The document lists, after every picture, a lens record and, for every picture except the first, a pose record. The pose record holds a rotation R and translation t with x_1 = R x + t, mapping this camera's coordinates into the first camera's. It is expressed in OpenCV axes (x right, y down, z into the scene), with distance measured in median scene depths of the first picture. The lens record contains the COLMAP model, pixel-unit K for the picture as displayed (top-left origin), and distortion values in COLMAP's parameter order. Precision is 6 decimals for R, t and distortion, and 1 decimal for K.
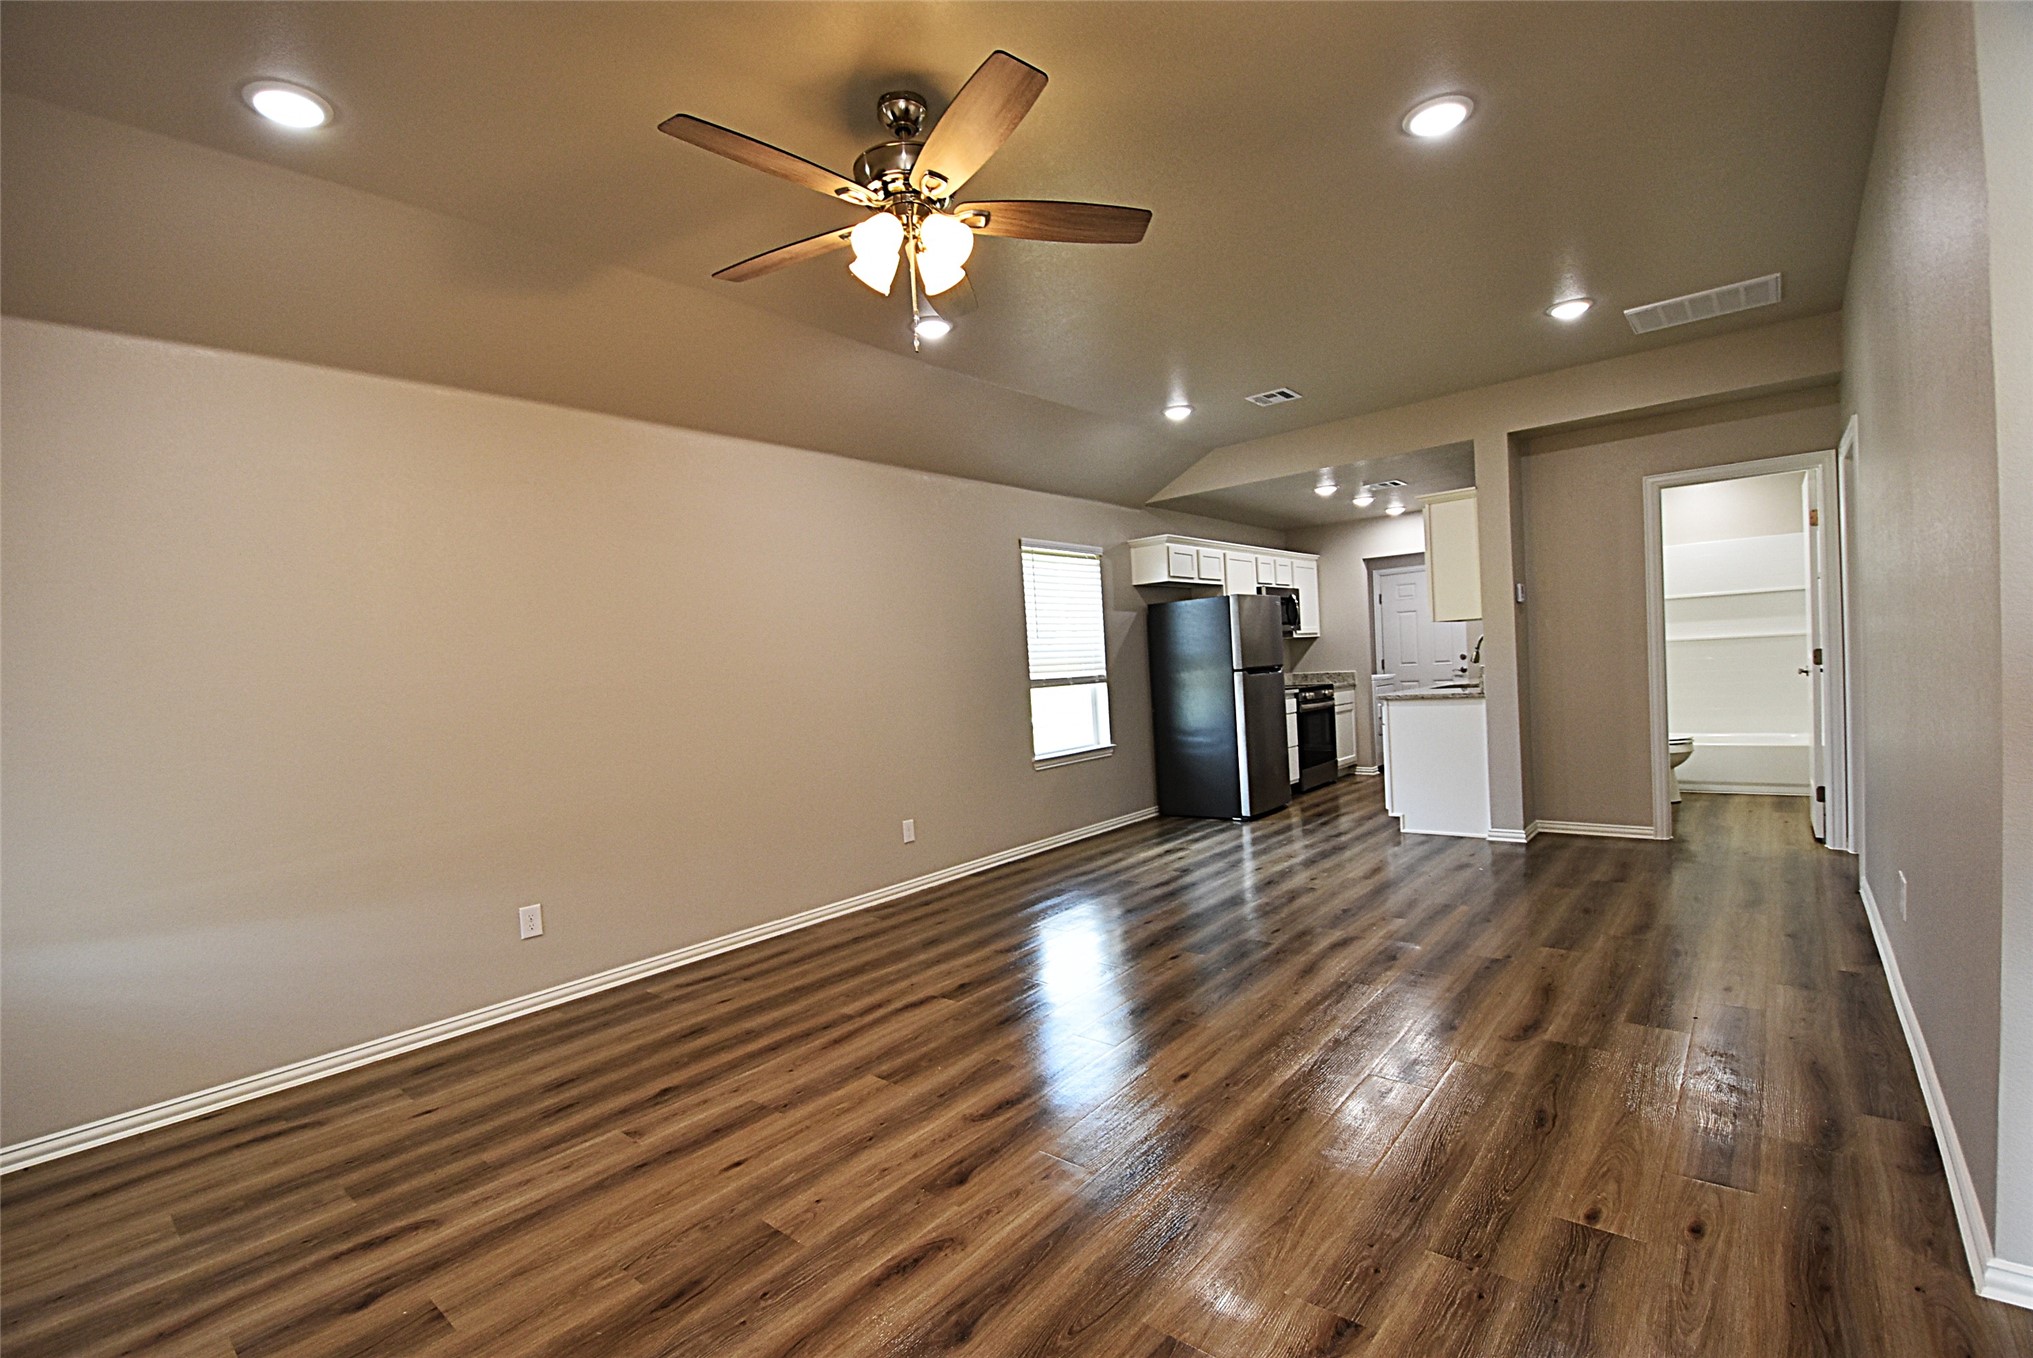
lens RADIAL K [[901.3, 0, 1016.5], [0, 901.3, 679.0], [0, 0, 1]] dist [0.000848, 0.000062]
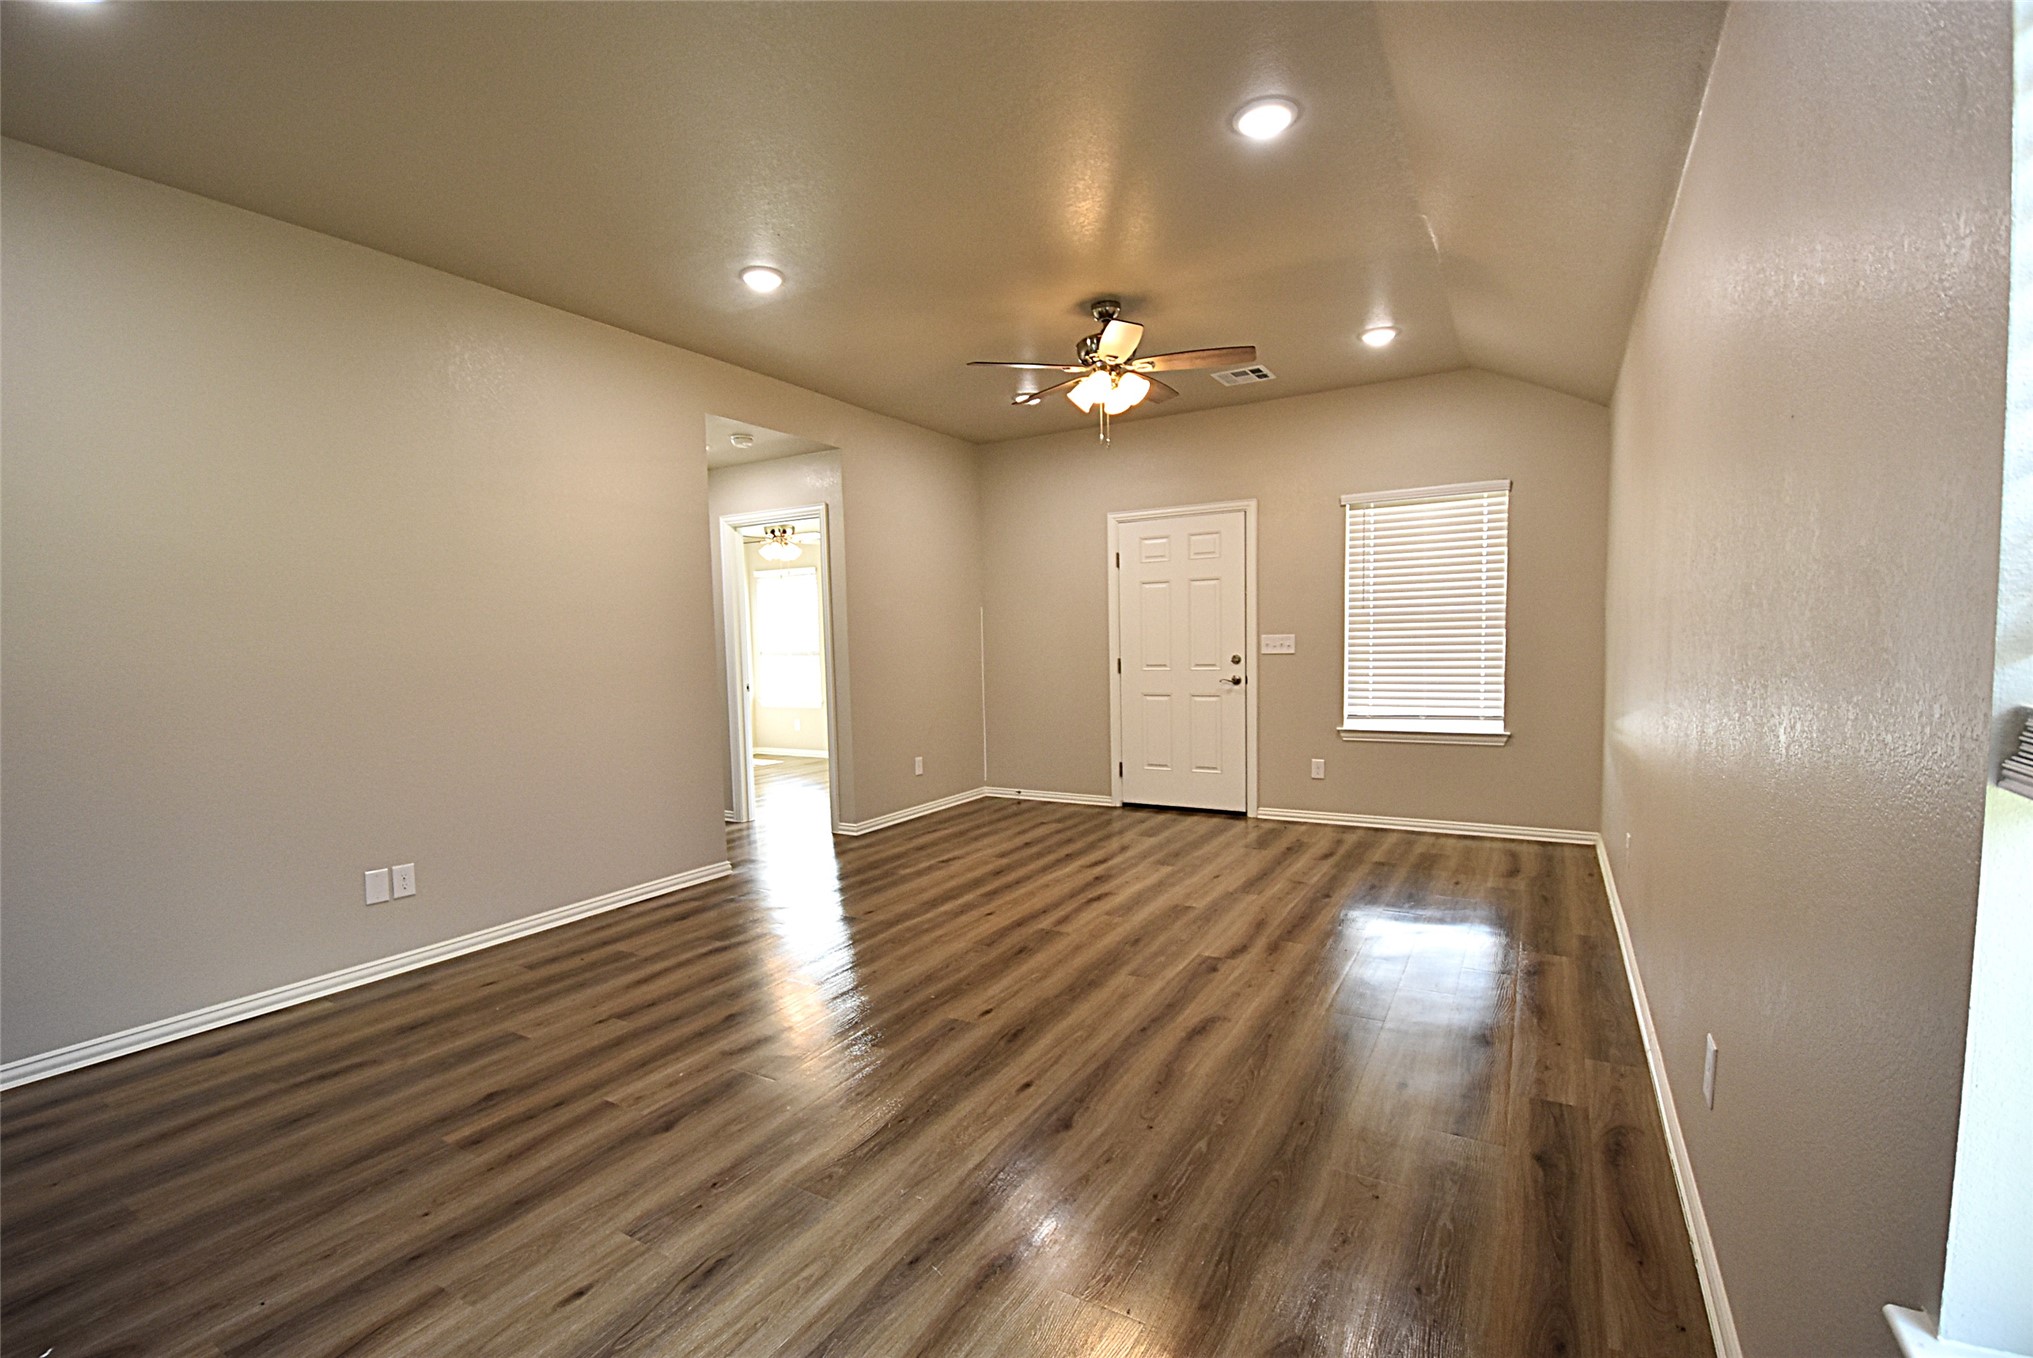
lens RADIAL K [[901.3, 0, 1016.5], [0, 901.3, 679.0], [0, 0, 1]] dist [0.000848, 0.000062]
pose [[-0.981718, 0.090213, -0.167602, 0.376448], [0.080475, 0.994698, 0.064024, -0.049866], [0.172489, 0.049366, -0.983774, 2.606073]]
